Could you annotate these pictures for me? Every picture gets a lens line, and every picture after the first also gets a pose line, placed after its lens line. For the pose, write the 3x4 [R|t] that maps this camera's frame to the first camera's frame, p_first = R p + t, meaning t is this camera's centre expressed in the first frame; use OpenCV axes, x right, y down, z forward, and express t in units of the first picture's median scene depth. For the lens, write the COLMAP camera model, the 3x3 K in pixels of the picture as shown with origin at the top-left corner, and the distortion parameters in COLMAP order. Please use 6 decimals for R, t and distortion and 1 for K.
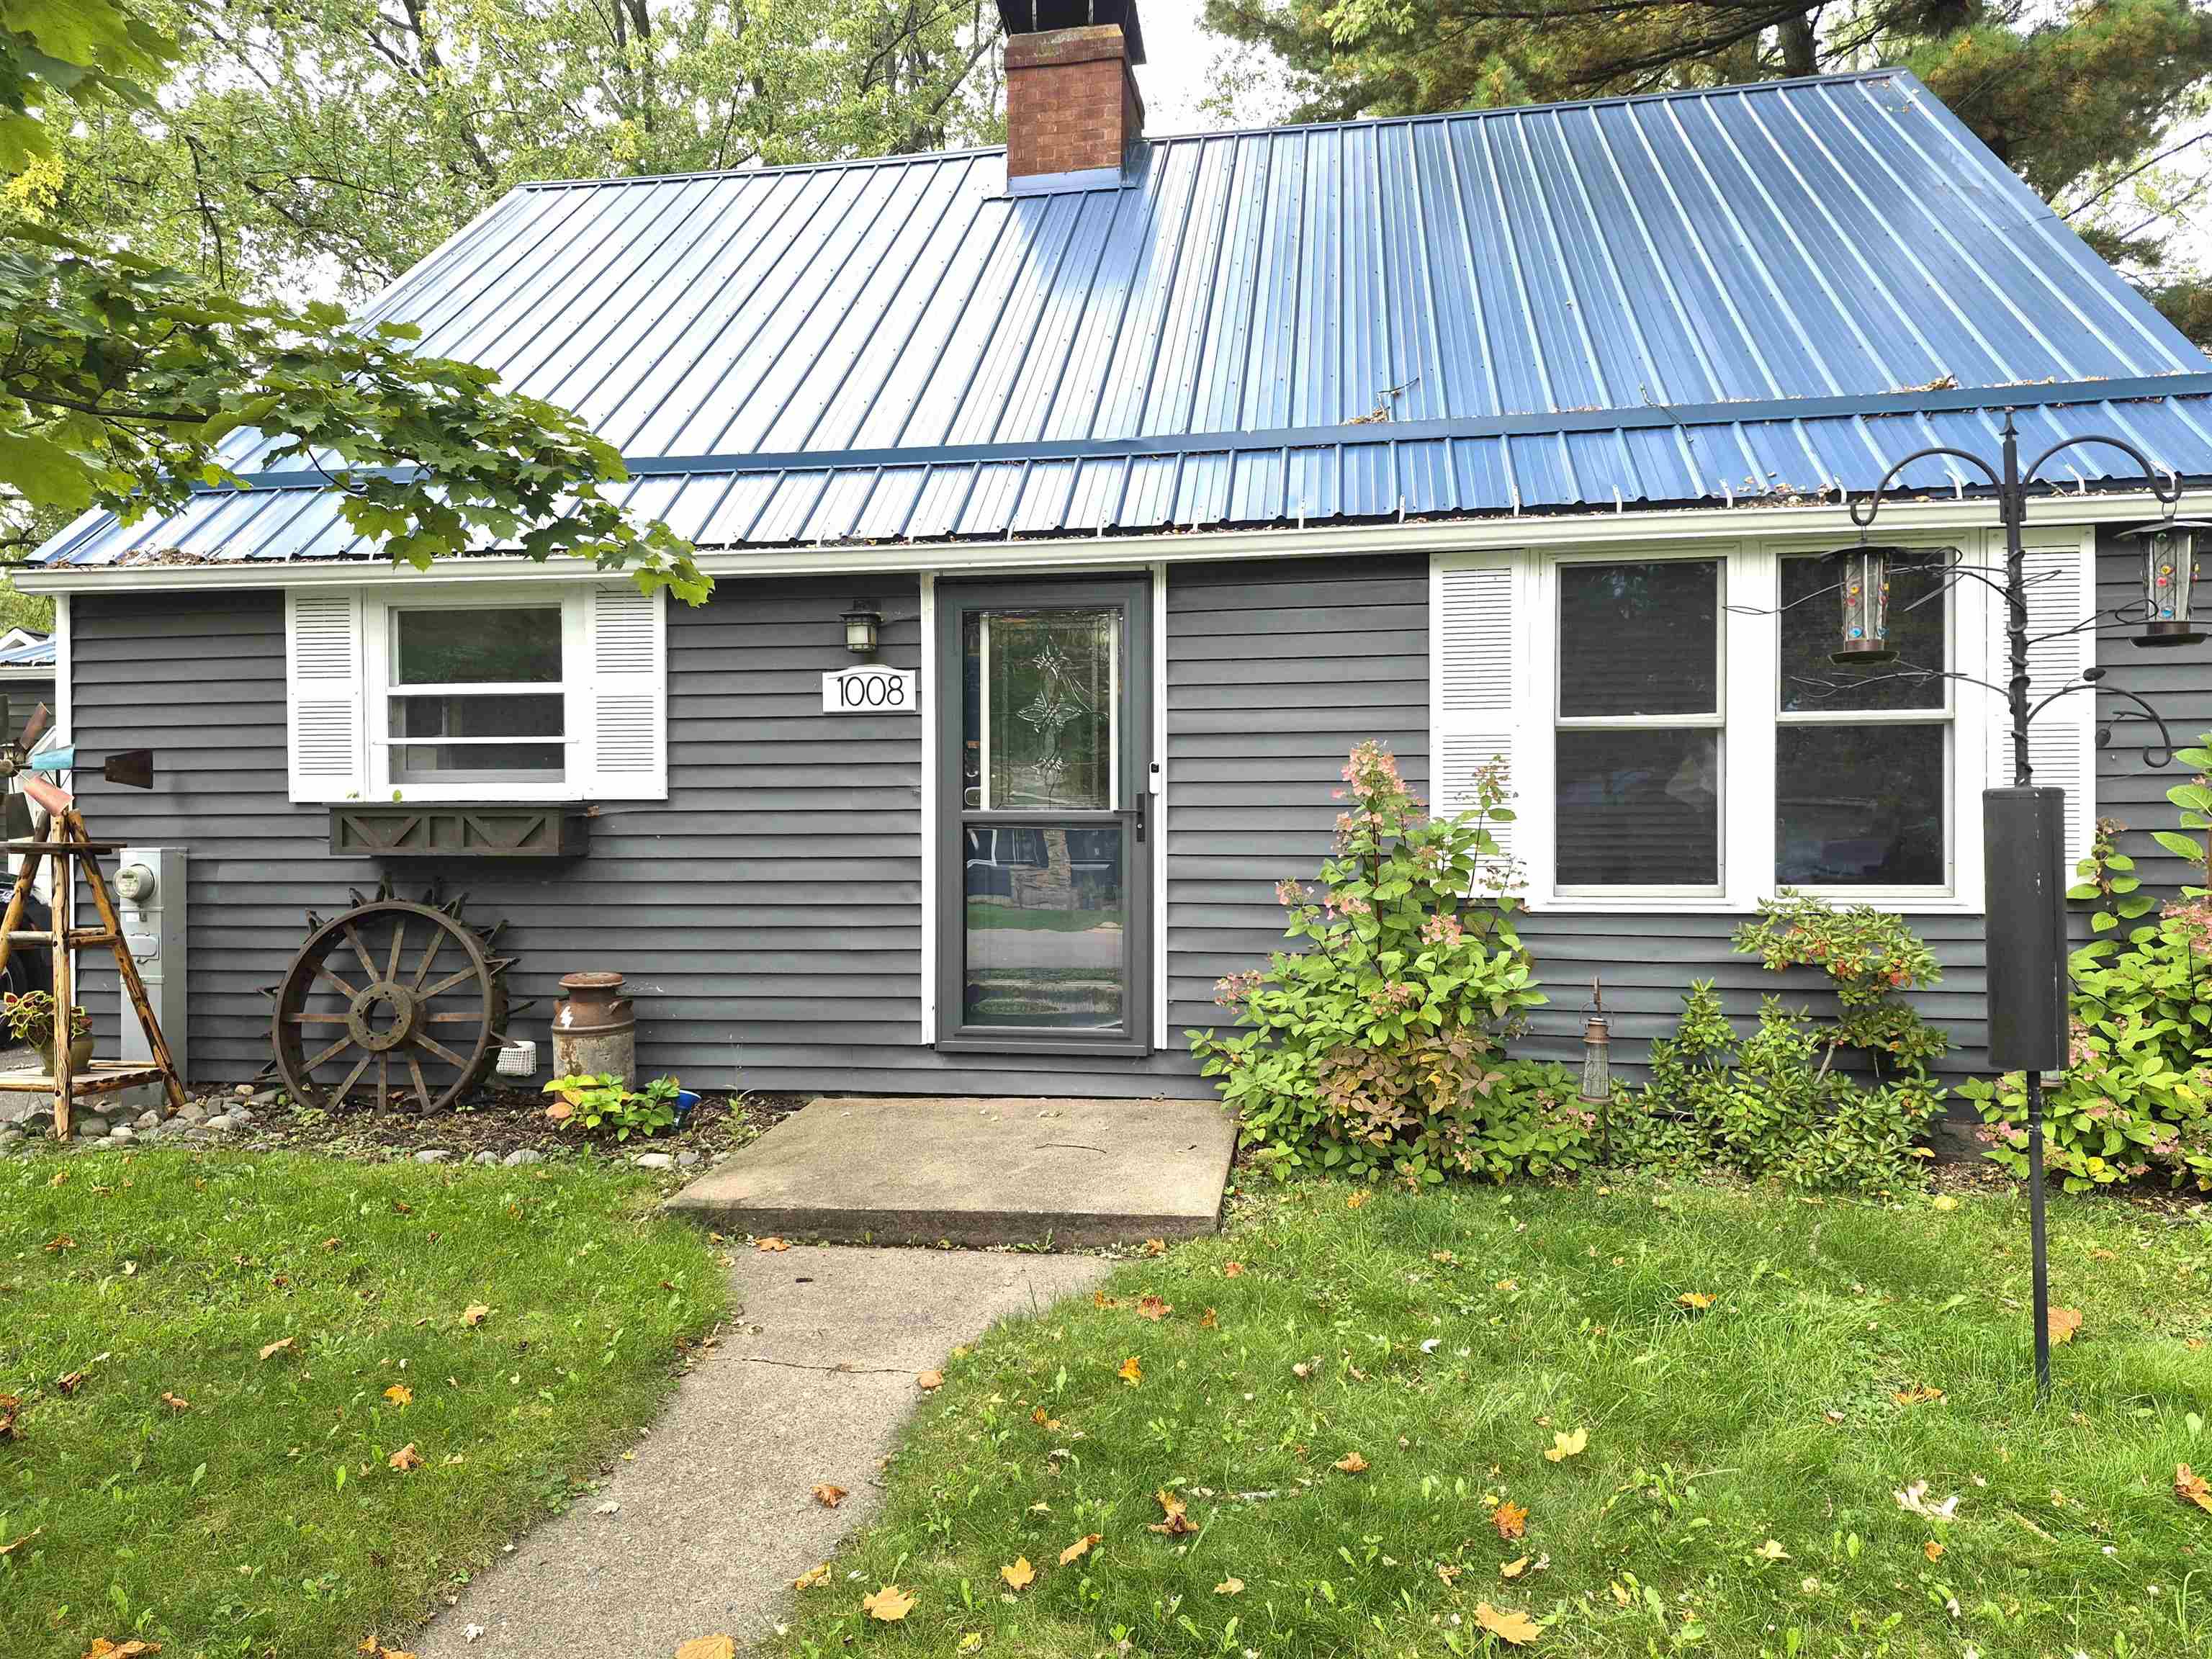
lens RADIAL K [[1535.2, 0, 1106.0], [0, 1535.2, 829.5], [0, 0, 1]] dist [0.088306, -0.114357]
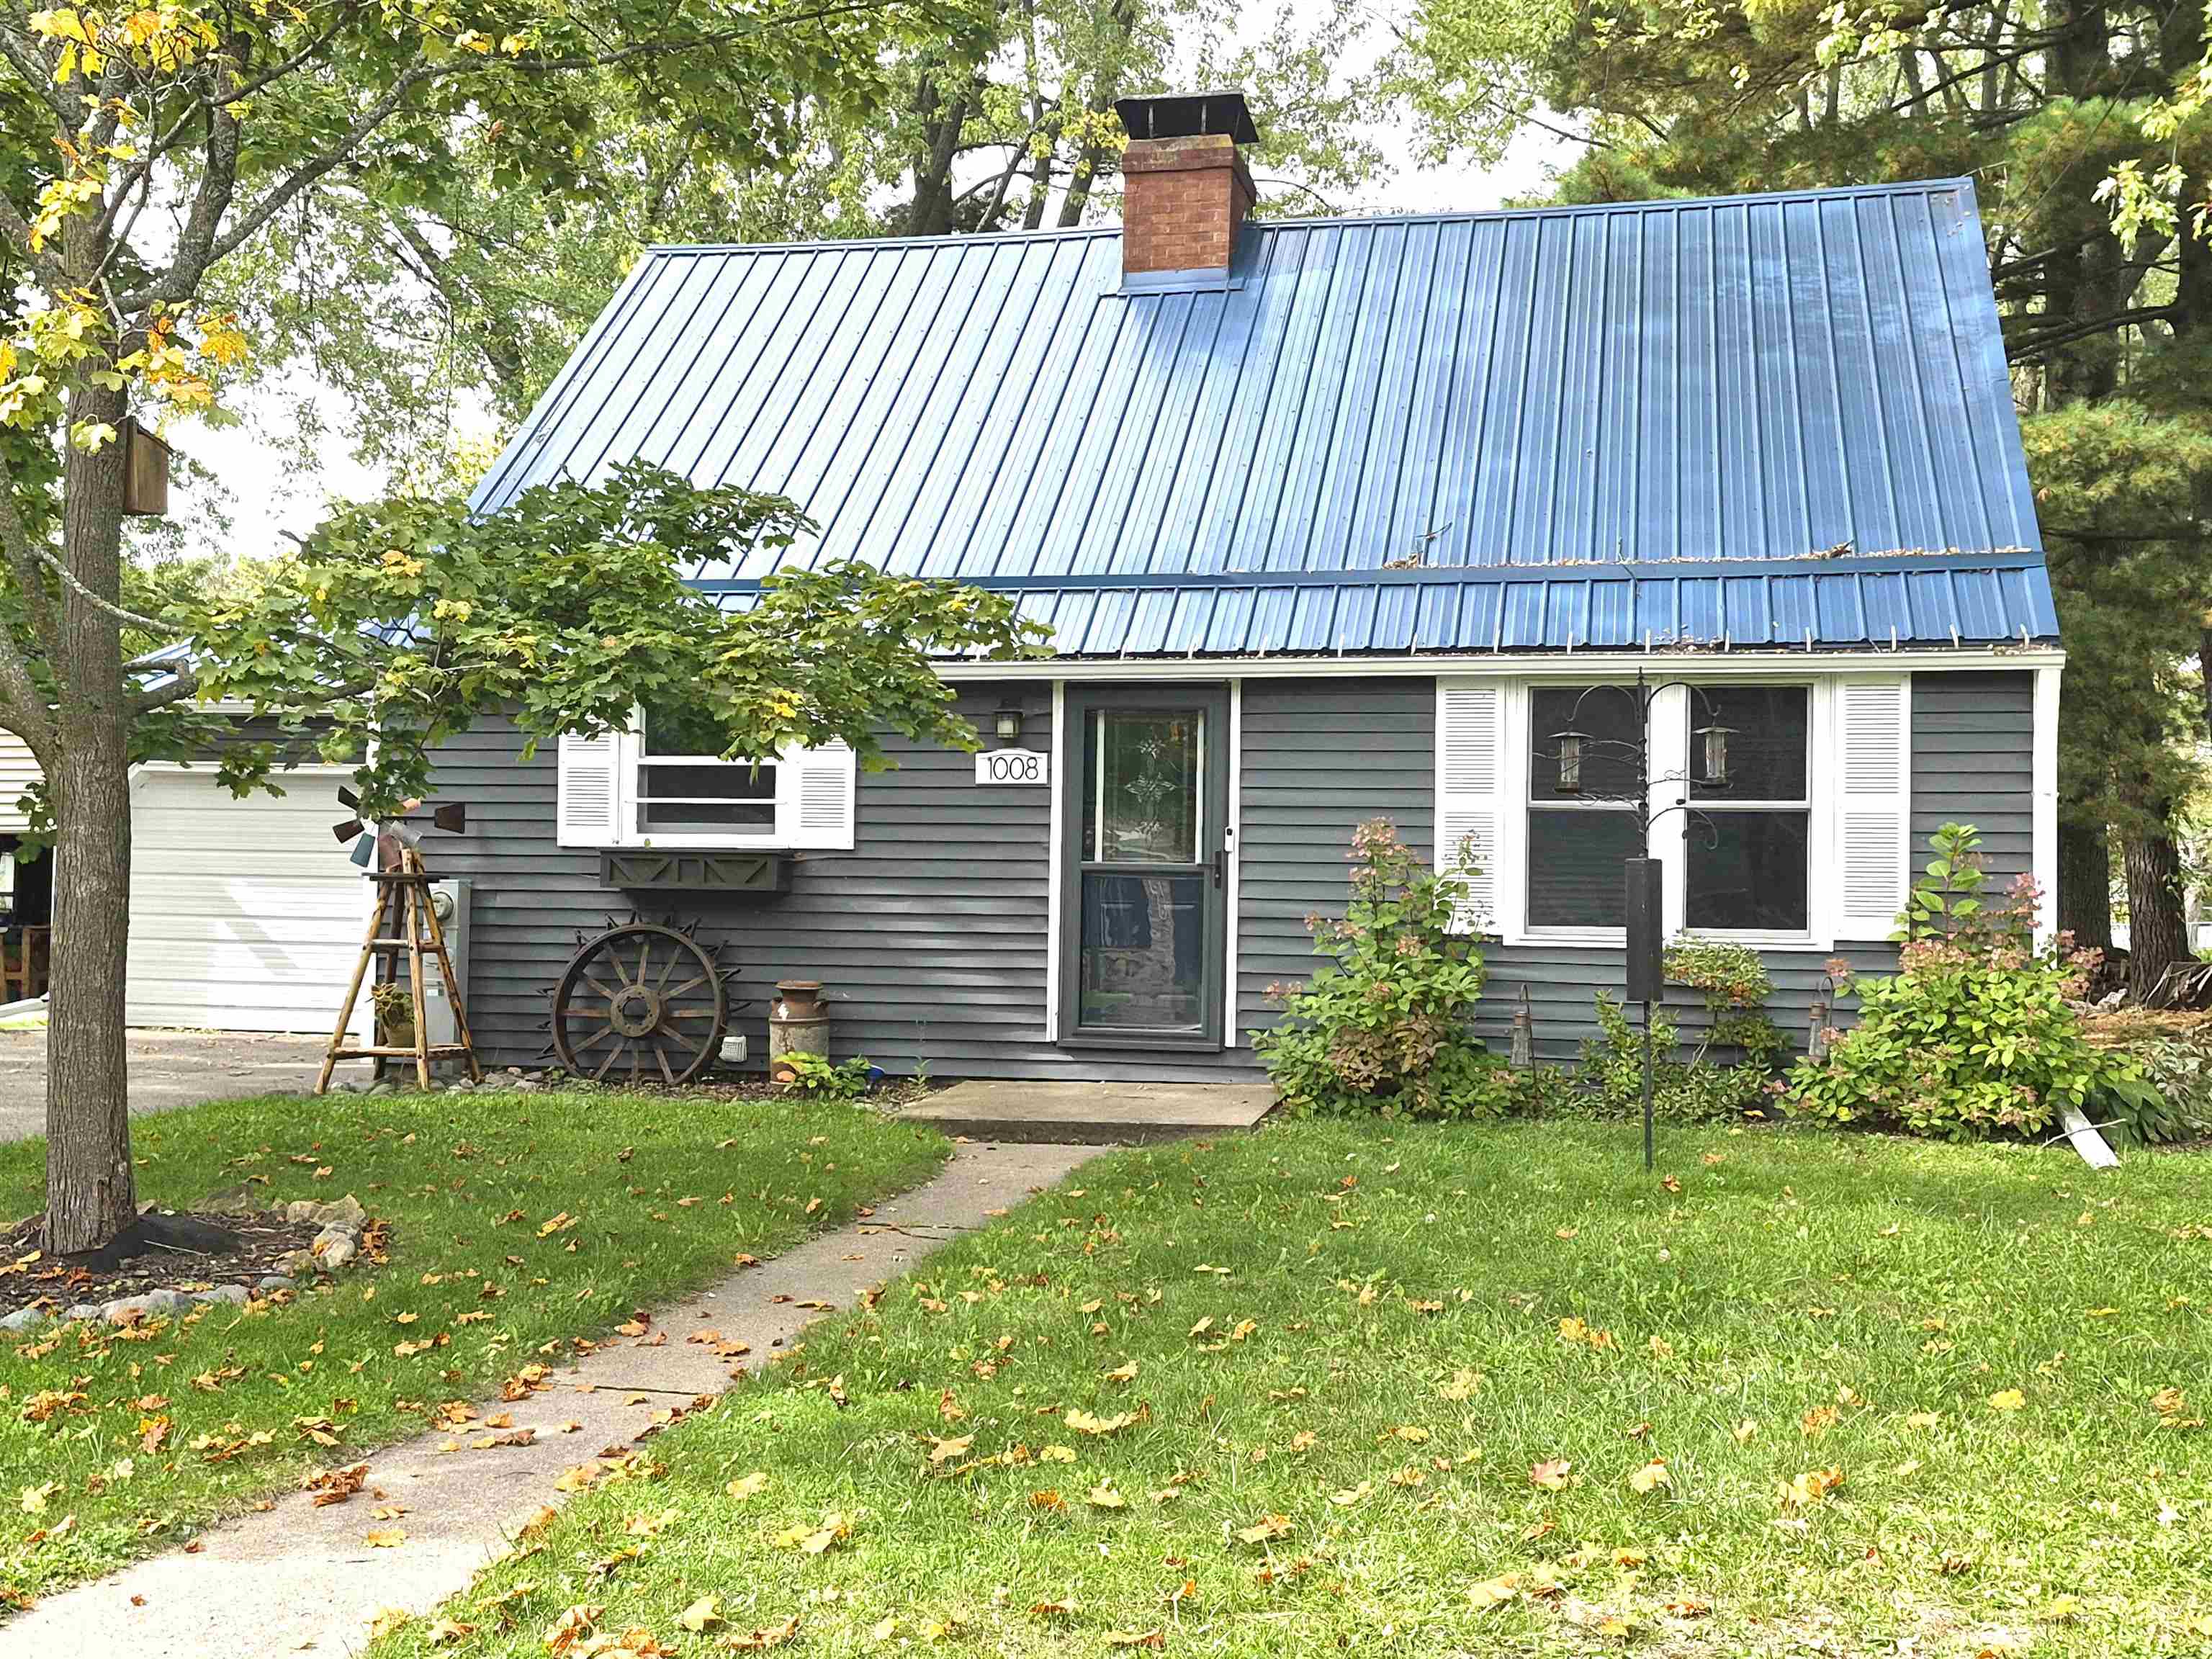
lens RADIAL K [[2444.5, 0, 1101.6], [0, 2444.5, 845.5], [0, 0, 1]] dist [0.473459, -0.001361]
pose [[0.998225, 0.018410, -0.056632, 0.041435], [-0.019686, 0.999563, -0.022058, 0.019826], [0.056202, 0.023134, 0.998151, -1.094568]]
